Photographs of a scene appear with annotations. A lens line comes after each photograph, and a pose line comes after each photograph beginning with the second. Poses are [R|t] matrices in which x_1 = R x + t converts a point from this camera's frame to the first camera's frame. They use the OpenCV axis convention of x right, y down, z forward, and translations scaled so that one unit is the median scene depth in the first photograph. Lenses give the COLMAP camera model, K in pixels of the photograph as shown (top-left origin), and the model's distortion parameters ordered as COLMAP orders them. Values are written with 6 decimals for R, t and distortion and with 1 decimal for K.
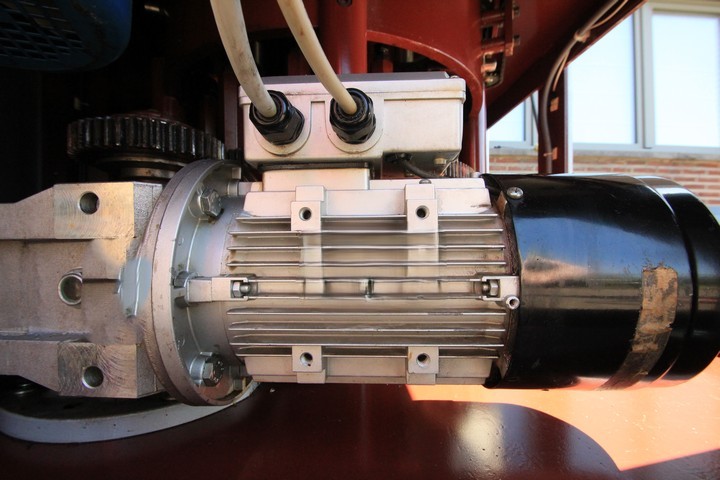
lens RADIAL K [[329.9, 0, 362.5], [0, 329.9, 238.9], [0, 0, 1]] dist [-0.019010, -0.002934]
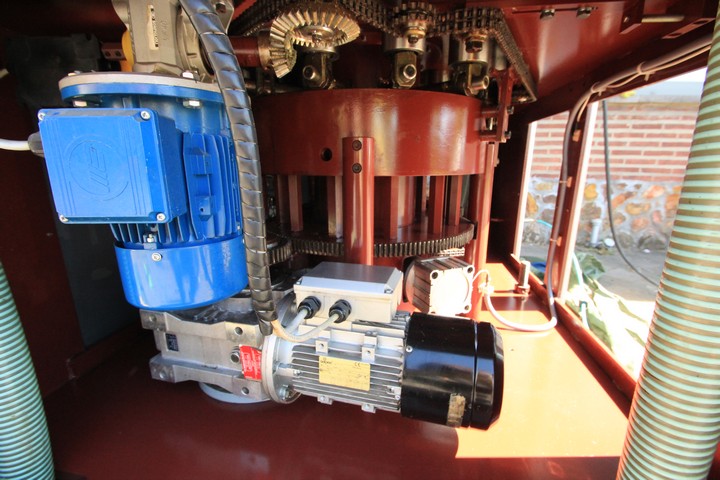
lens RADIAL K [[329.9, 0, 358.8], [0, 329.9, 240.2], [0, 0, 1]] dist [-0.019010, -0.002934]
pose [[0.977542, 0.059049, -0.202301, 0.129021], [-0.008062, 0.969718, 0.244094, -0.337860], [0.210589, -0.236981, 0.948416, -0.248846]]
